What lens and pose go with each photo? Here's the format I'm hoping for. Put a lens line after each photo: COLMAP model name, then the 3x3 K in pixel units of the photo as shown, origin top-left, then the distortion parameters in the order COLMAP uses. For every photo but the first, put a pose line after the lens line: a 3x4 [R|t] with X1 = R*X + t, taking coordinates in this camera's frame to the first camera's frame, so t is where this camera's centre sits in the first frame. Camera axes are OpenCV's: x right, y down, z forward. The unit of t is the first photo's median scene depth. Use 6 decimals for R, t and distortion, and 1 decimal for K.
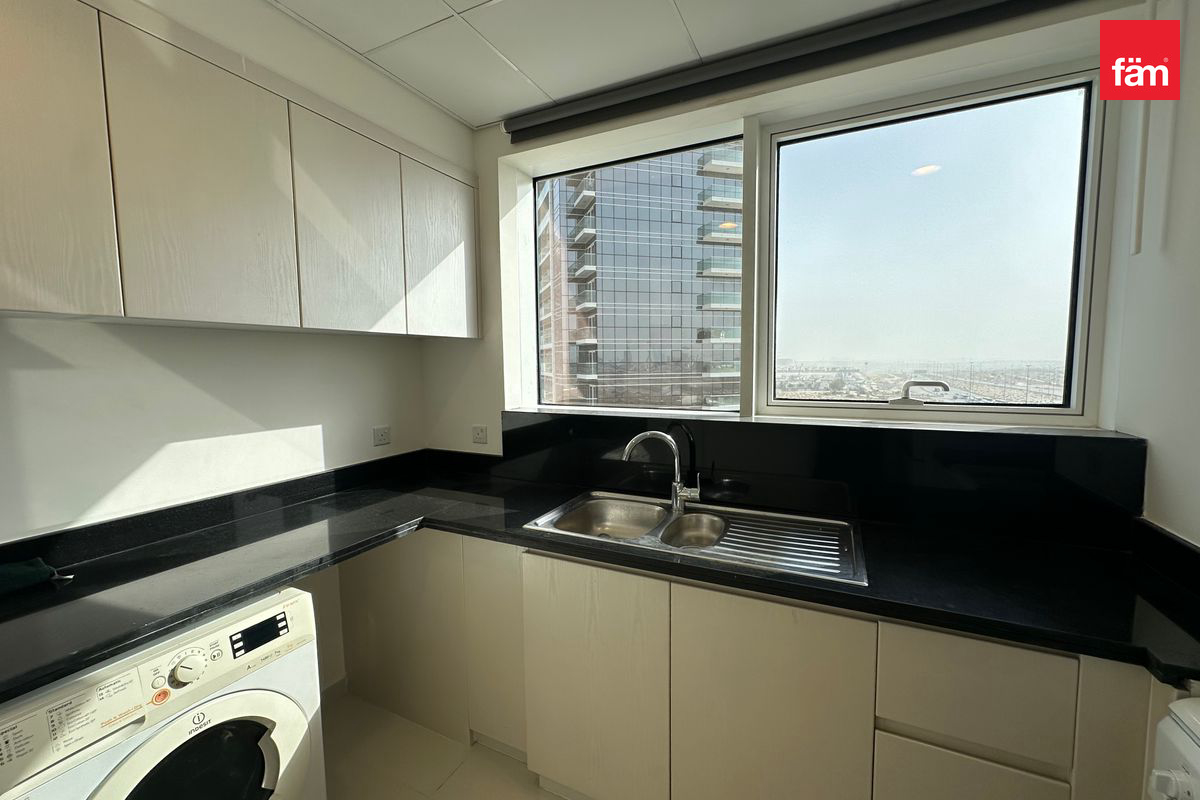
lens RADIAL K [[480.2, 0, 598.2], [0, 480.2, 397.9], [0, 0, 1]] dist [0.000454, 0.000929]
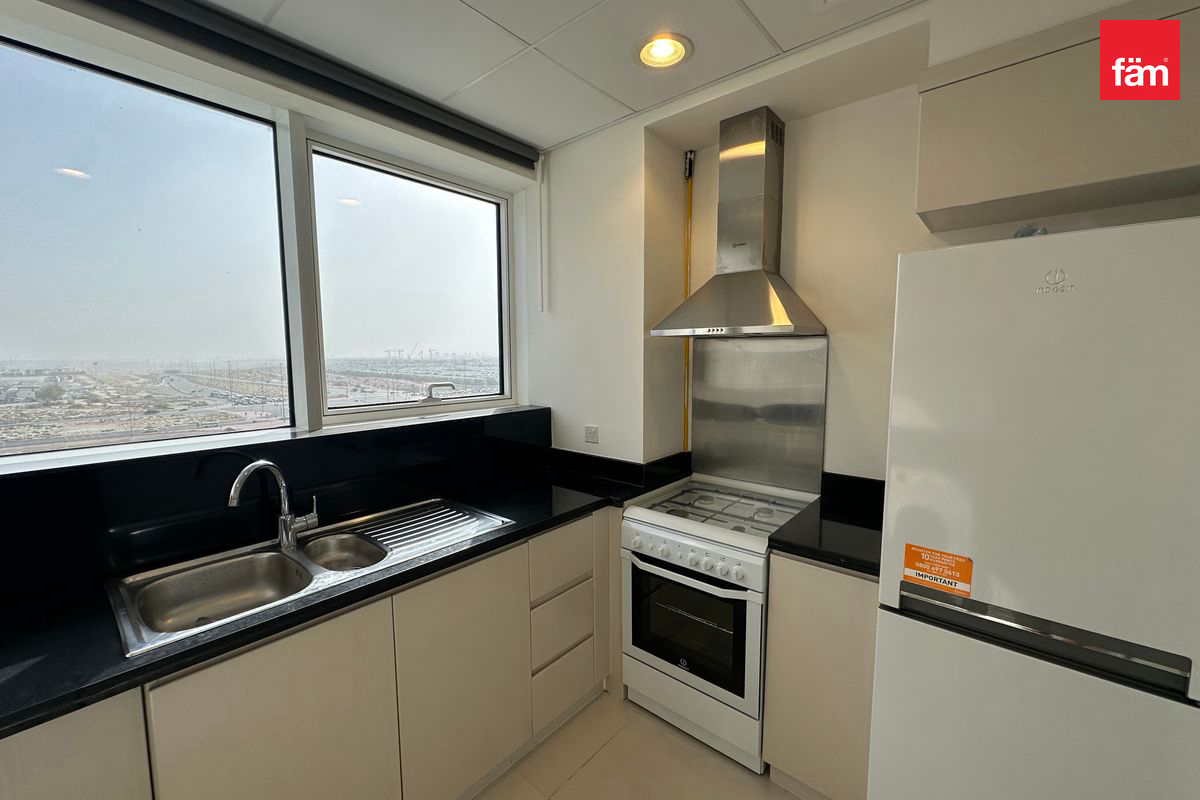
lens RADIAL K [[480.2, 0, 601.4], [0, 480.2, 392.4], [0, 0, 1]] dist [0.000454, 0.000929]
pose [[0.241549, -0.066364, 0.968117, -0.512354], [0.075416, 0.995925, 0.049454, -0.040809], [-0.967454, 0.061066, 0.245570, 0.230452]]
